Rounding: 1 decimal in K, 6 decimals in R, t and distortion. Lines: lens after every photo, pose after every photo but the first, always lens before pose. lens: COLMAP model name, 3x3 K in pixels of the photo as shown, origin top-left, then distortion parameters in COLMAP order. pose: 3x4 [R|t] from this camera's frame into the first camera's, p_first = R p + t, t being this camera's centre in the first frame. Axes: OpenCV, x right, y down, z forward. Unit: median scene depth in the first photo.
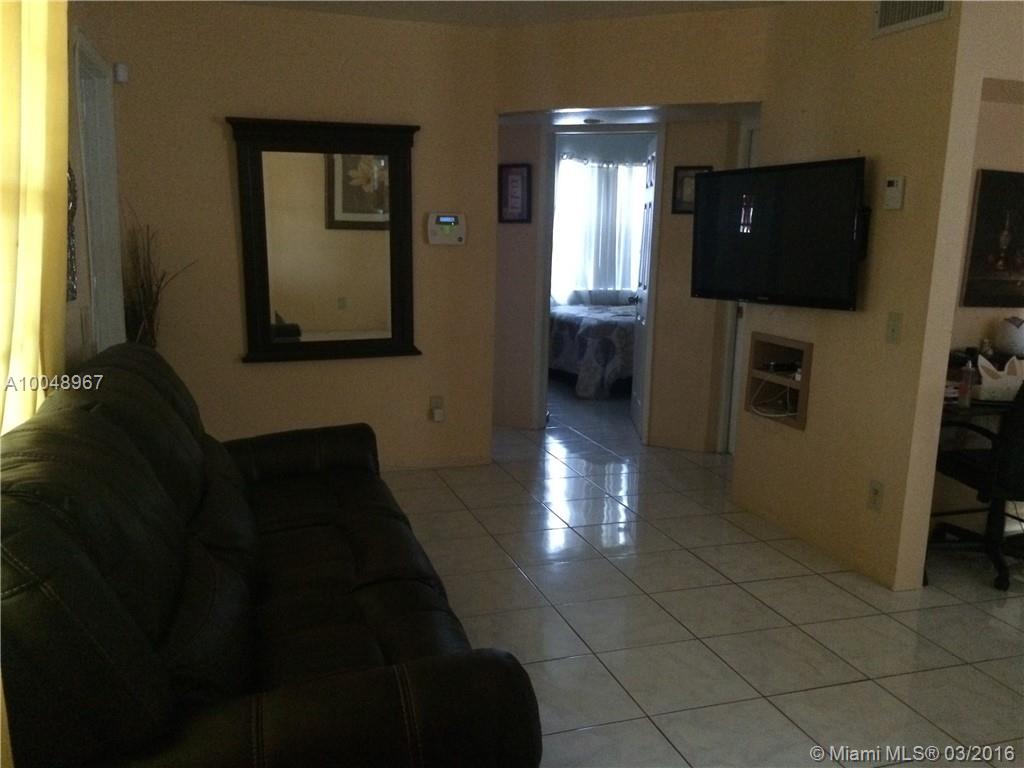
lens RADIAL K [[872.3, 0, 511.5], [0, 872.3, 389.4], [0, 0, 1]] dist [0.064339, -0.090812]
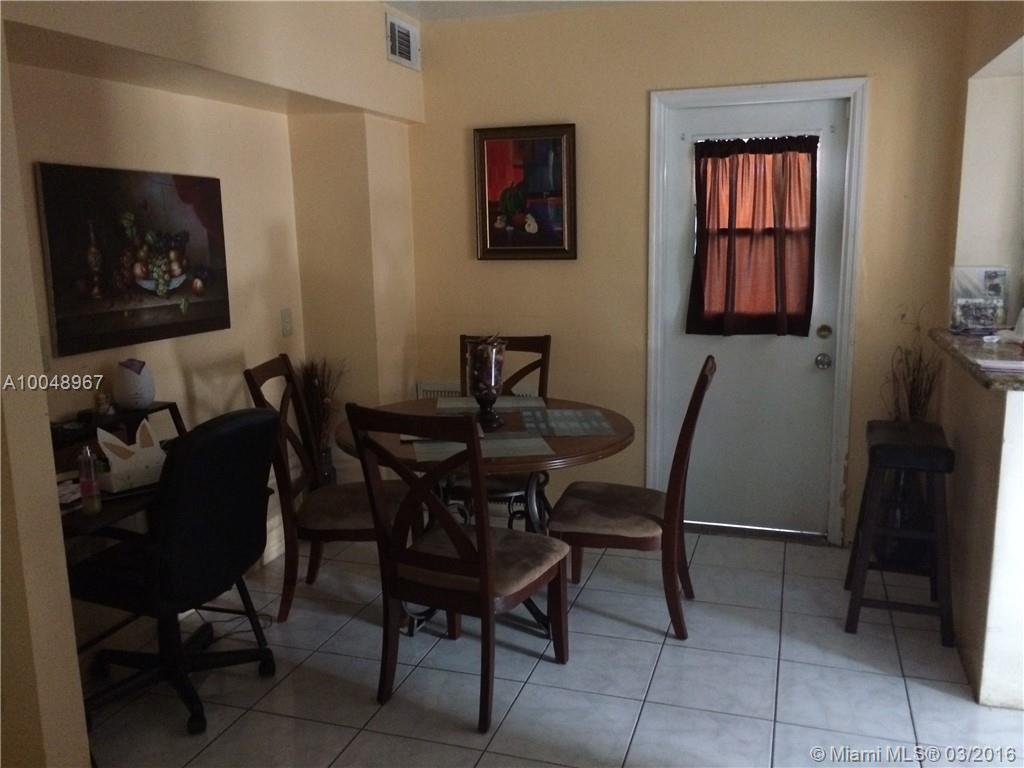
lens RADIAL K [[872.3, 0, 517.4], [0, 872.3, 389.7], [0, 0, 1]] dist [0.064339, -0.090812]
pose [[0.582226, -0.174764, 0.794021, 0.174781], [0.192559, 0.978479, 0.074166, -0.053464], [-0.789894, 0.109715, 0.603348, 0.312833]]
